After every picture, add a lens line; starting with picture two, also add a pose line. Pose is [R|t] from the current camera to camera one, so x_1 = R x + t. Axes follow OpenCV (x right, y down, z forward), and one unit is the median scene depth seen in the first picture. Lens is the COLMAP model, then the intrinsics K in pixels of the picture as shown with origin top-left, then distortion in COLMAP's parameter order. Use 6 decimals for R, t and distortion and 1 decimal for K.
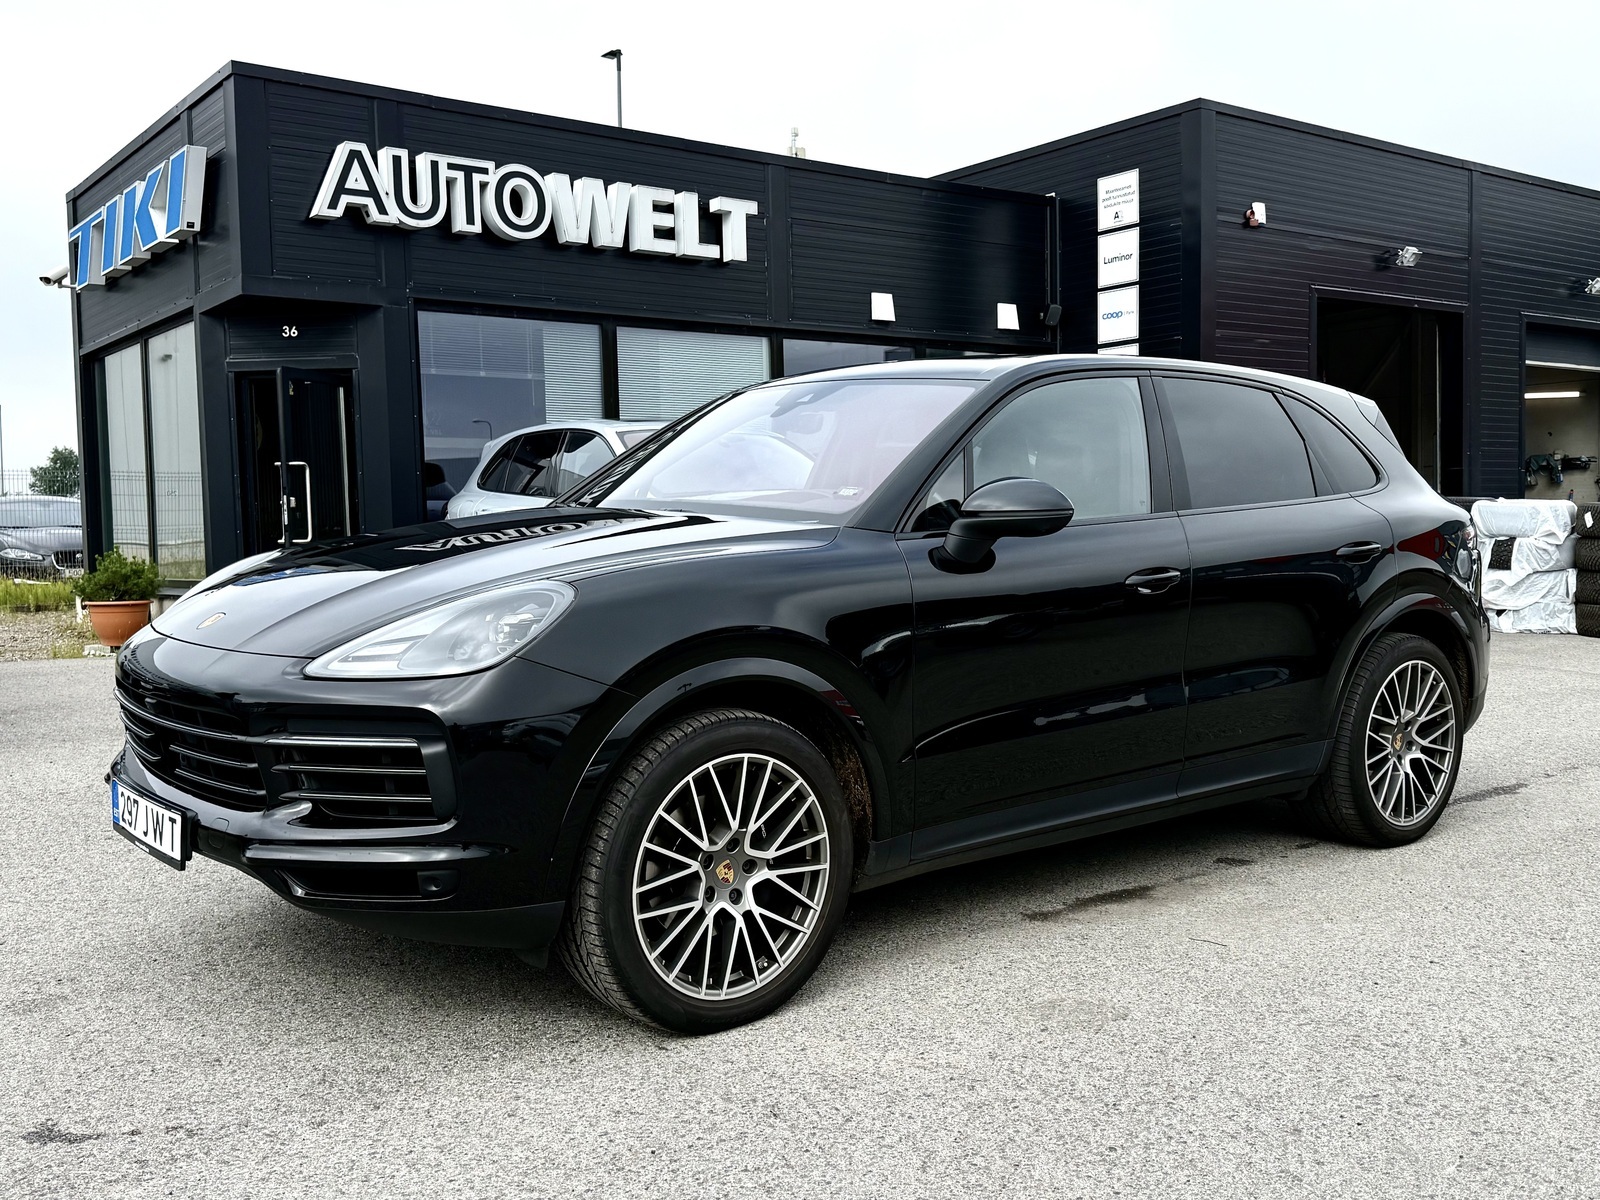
lens RADIAL K [[1567.8, 0, 819.3], [0, 1567.8, 640.5], [0, 0, 1]] dist [0.038912, 0.000000]
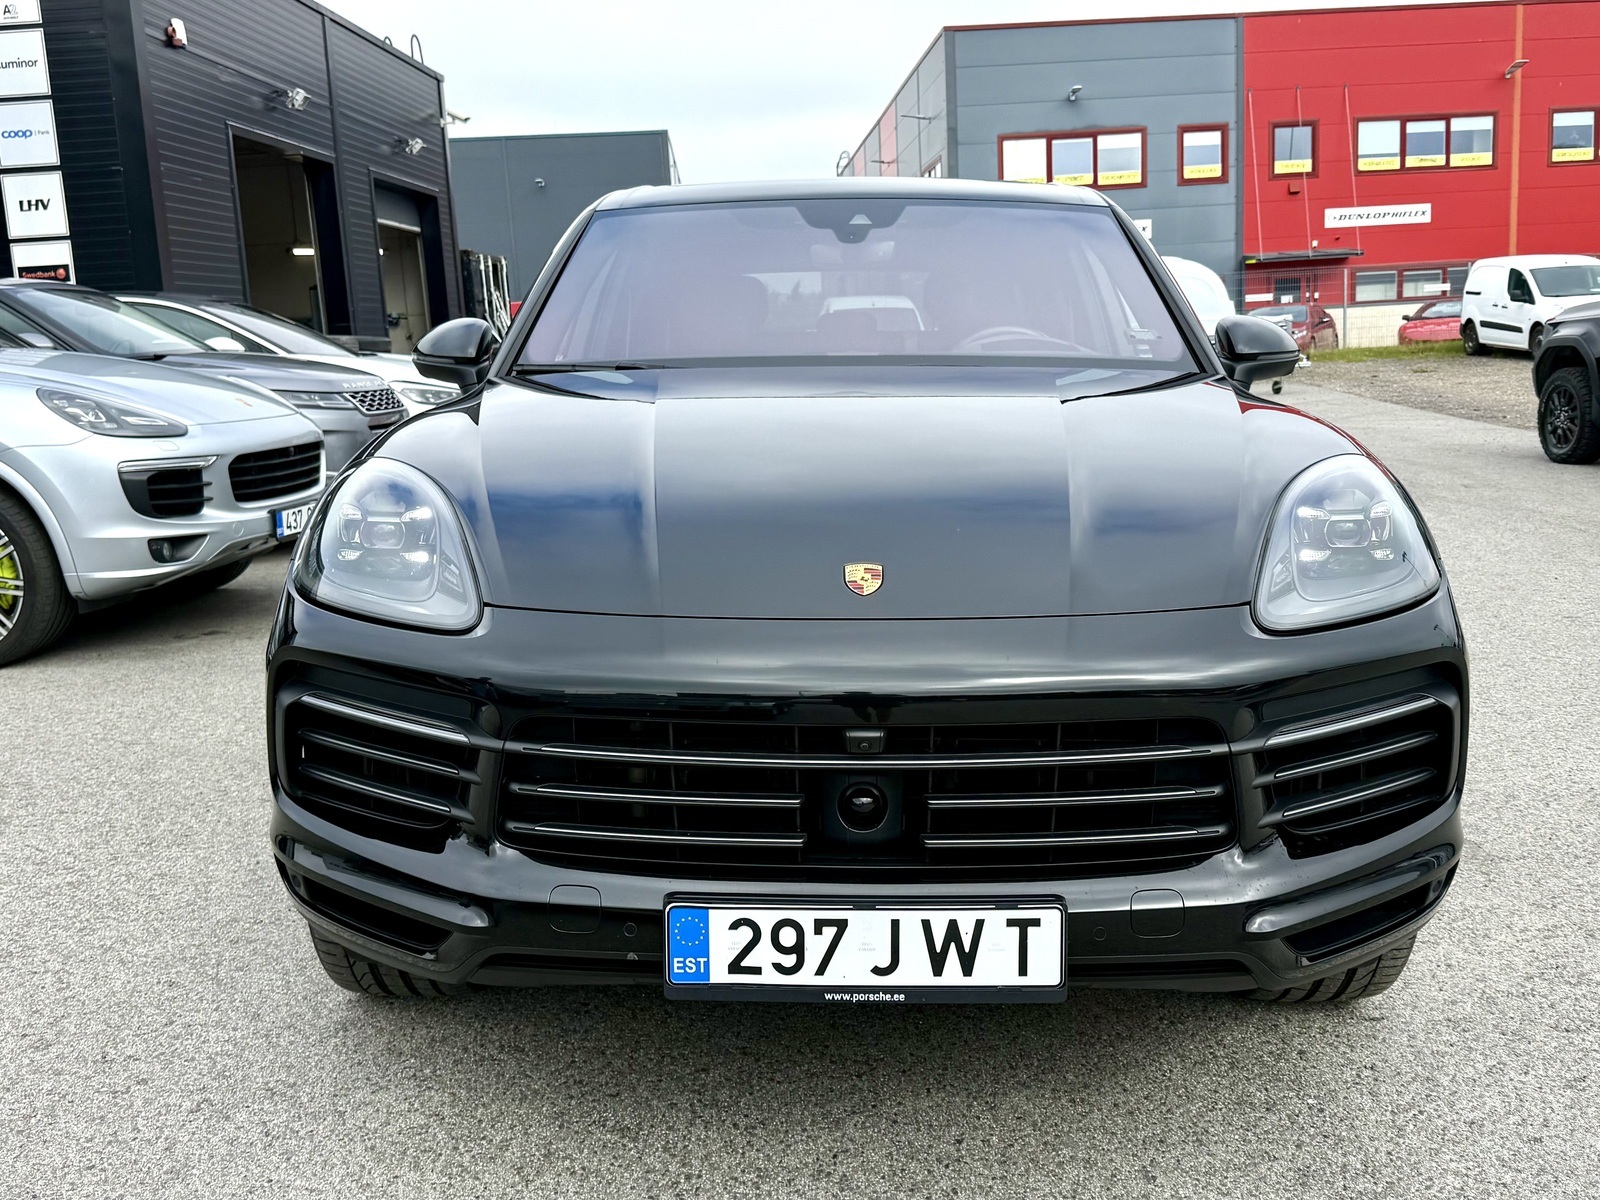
lens RADIAL K [[1567.8, 0, 802.8], [0, 1567.8, 594.6], [0, 0, 1]] dist [0.038912, 0.000000]
pose [[0.649333, -0.141642, 0.747198, -0.266353], [0.097169, 0.989902, 0.103208, -0.022090], [-0.754271, 0.005588, 0.656539, 0.207235]]
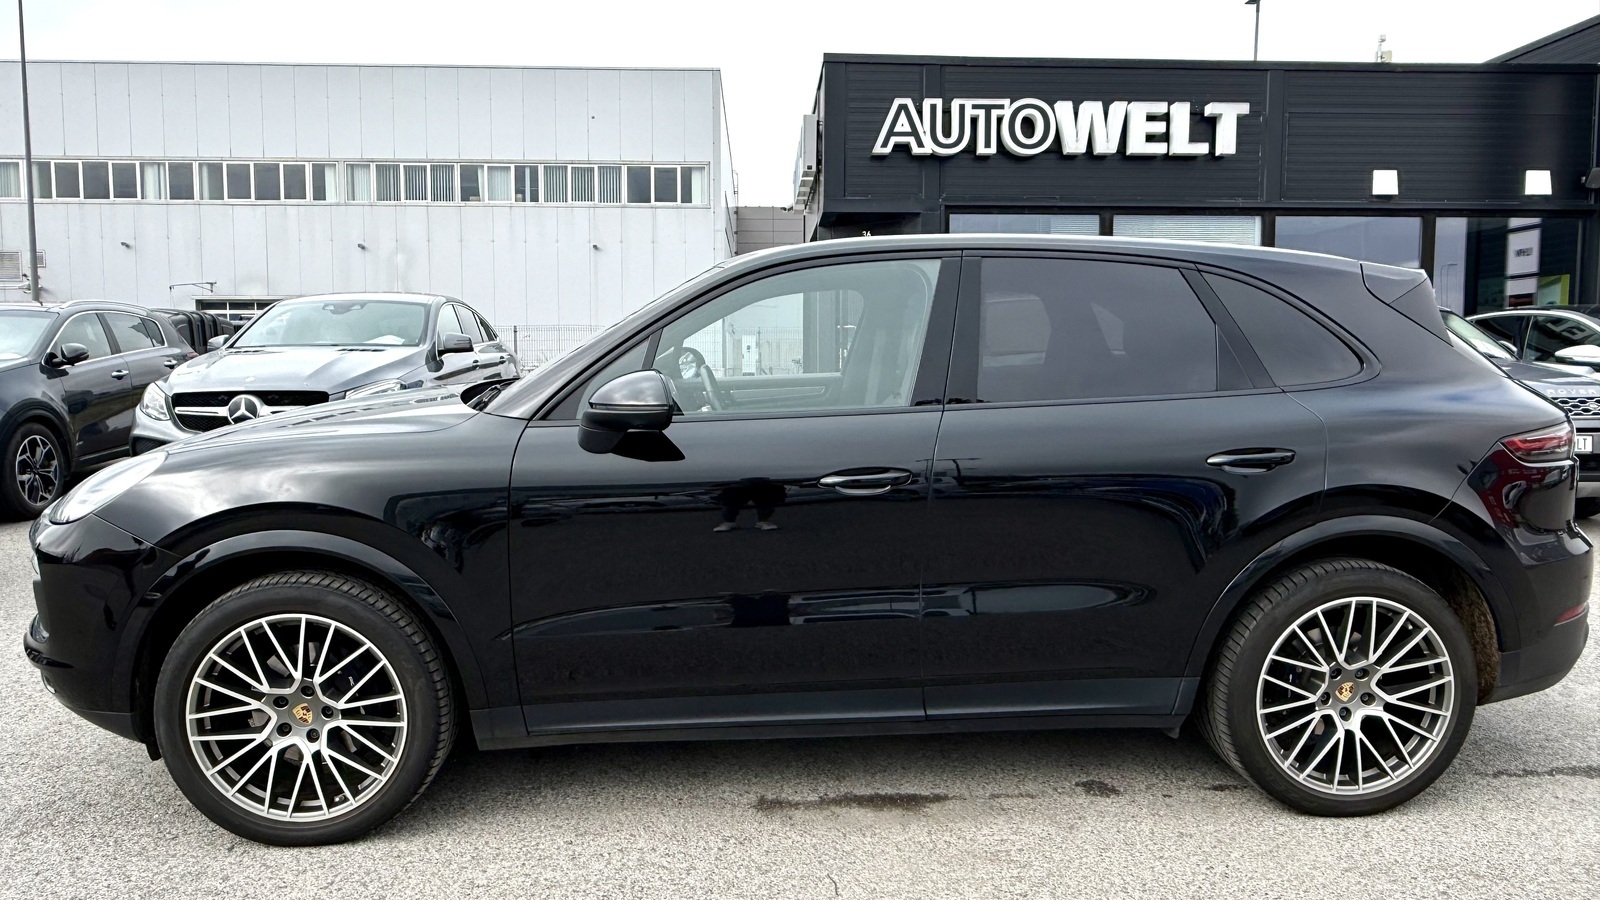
lens RADIAL K [[1053.8, 0, 801.1], [0, 1053.8, 455.6], [0, 0, 1]] dist [-0.009417, -0.010913]
pose [[0.803082, 0.071581, -0.591554, 0.213591], [-0.058263, 0.997434, 0.041598, -0.030076], [0.593014, 0.001060, 0.805192, 0.186371]]
